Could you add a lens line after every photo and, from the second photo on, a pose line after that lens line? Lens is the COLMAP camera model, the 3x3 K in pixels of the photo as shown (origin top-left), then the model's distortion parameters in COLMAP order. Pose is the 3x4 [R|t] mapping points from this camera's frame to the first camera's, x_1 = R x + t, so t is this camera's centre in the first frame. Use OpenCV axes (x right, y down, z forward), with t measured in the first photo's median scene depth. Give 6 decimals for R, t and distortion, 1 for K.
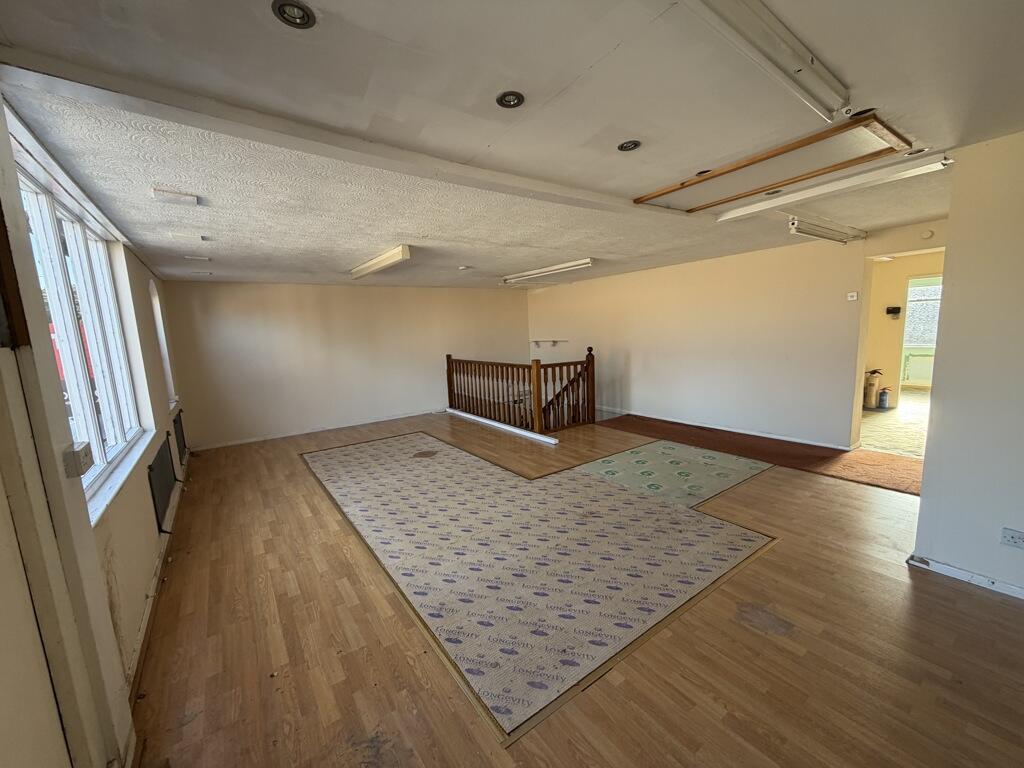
lens RADIAL K [[408.0, 0, 511.9], [0, 408.0, 392.3], [0, 0, 1]] dist [0.000184, 0.000094]
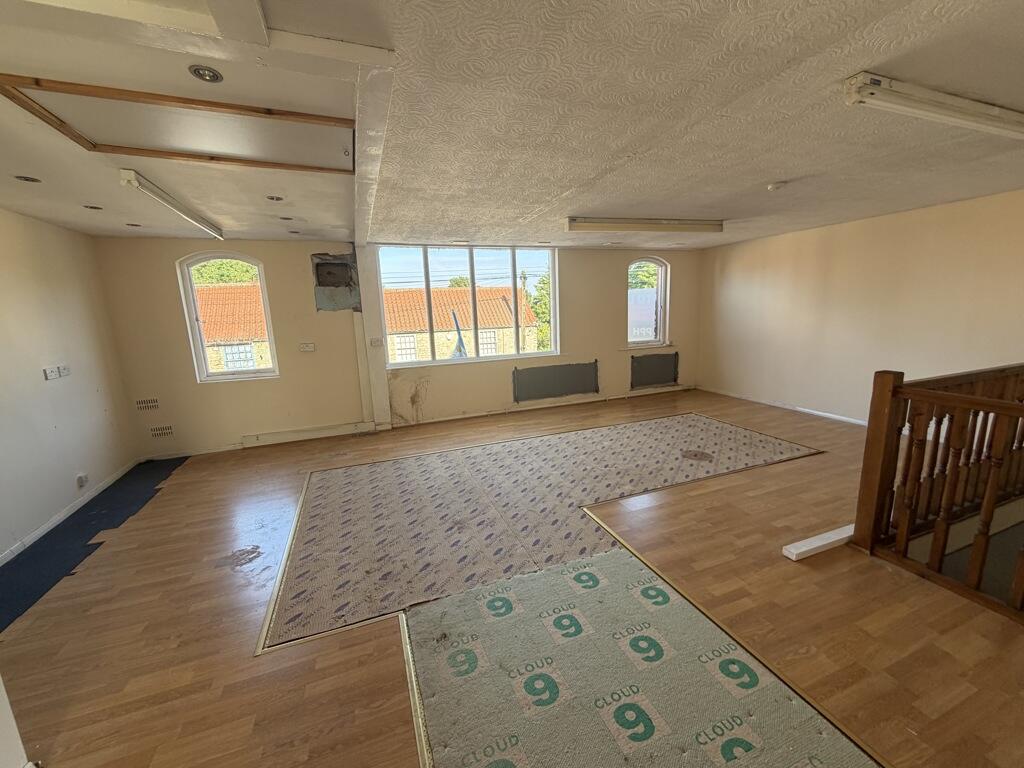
lens RADIAL K [[408.0, 0, 510.5], [0, 408.0, 384.9], [0, 0, 1]] dist [0.000184, 0.000094]
pose [[-0.255559, 0.229334, -0.939200, 0.670454], [-0.103243, 0.959429, 0.262366, -0.169037], [0.961265, 0.164016, -0.221513, 0.918093]]
